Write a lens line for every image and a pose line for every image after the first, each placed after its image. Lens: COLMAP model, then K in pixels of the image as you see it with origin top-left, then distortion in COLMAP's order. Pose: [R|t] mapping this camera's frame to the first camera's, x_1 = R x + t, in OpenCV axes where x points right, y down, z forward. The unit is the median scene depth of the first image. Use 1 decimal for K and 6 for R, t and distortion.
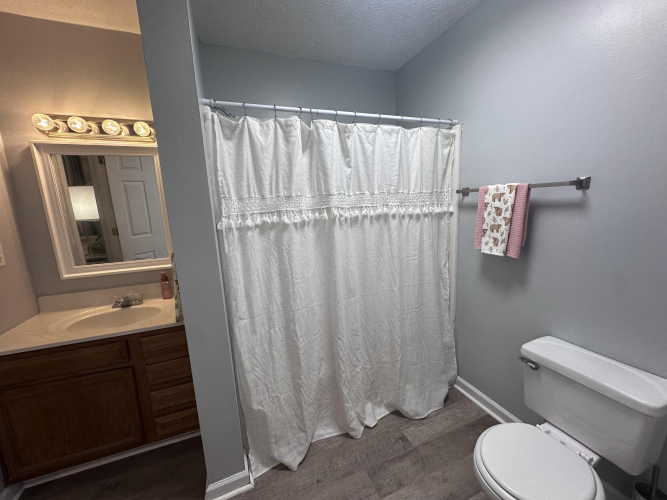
lens RADIAL K [[265.6, 0, 337.9], [0, 265.6, 249.7], [0, 0, 1]] dist [-0.002937, 0.000537]
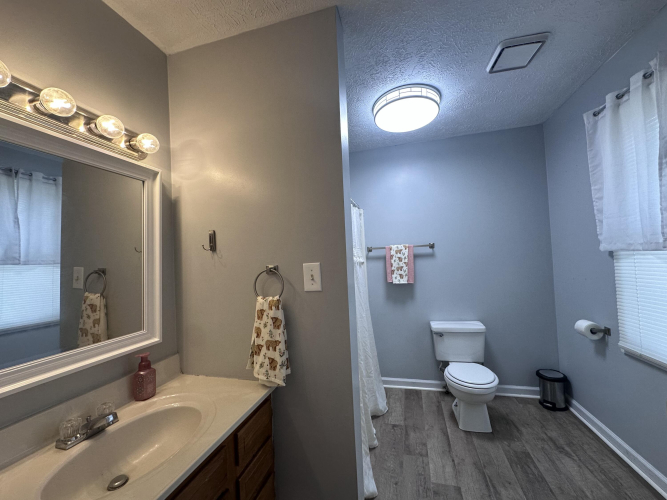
lens RADIAL K [[265.6, 0, 331.7], [0, 265.6, 250.7], [0, 0, 1]] dist [-0.002937, 0.000537]
pose [[0.599266, 0.038630, 0.799618, -1.124060], [0.159113, 0.973160, -0.166260, 0.025941], [-0.784579, 0.226863, 0.577035, 0.297112]]
